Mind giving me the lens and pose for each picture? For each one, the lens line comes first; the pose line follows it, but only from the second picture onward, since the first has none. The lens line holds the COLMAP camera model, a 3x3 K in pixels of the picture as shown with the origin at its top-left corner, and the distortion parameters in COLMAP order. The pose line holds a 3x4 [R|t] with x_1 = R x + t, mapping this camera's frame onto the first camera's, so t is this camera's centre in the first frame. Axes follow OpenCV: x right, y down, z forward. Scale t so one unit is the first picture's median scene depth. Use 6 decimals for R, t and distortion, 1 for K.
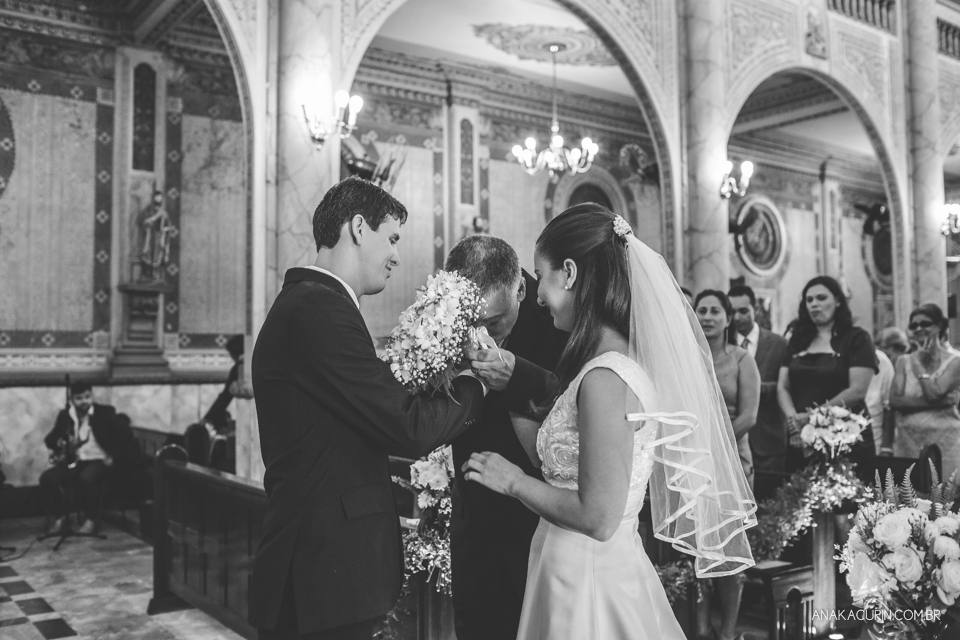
lens RADIAL K [[928.9, 0, 480.7], [0, 928.9, 317.3], [0, 0, 1]] dist [-0.098403, 0.120101]
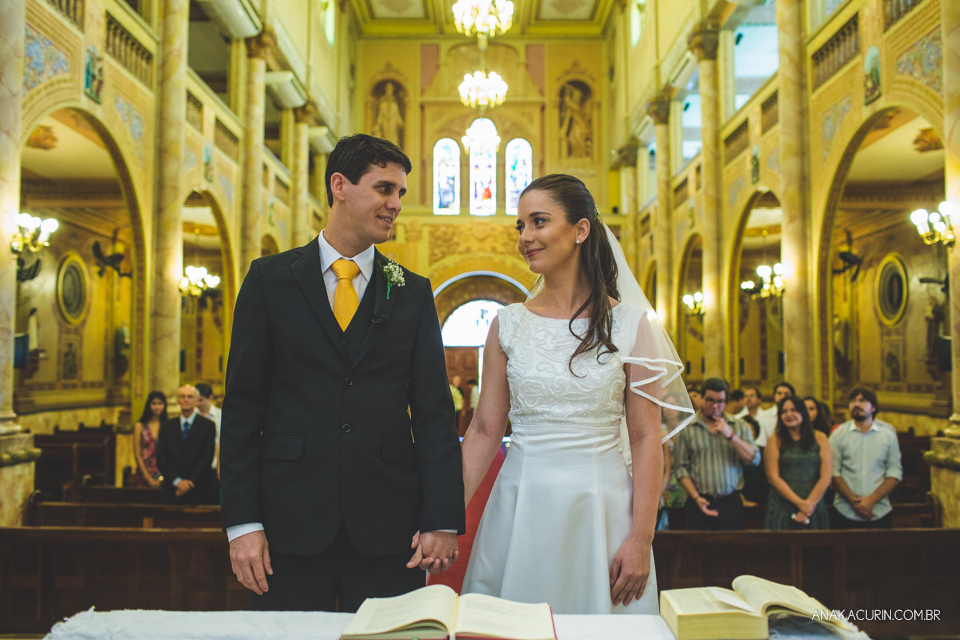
lens RADIAL K [[928.9, 0, 480.7], [0, 928.9, 317.3], [0, 0, 1]] dist [-0.098403, 0.120101]
pose [[0.592861, 0.054917, 0.803430, -0.497872], [-0.044547, 0.998381, -0.035371, -0.058068], [-0.804072, -0.014820, 0.594348, -0.134439]]
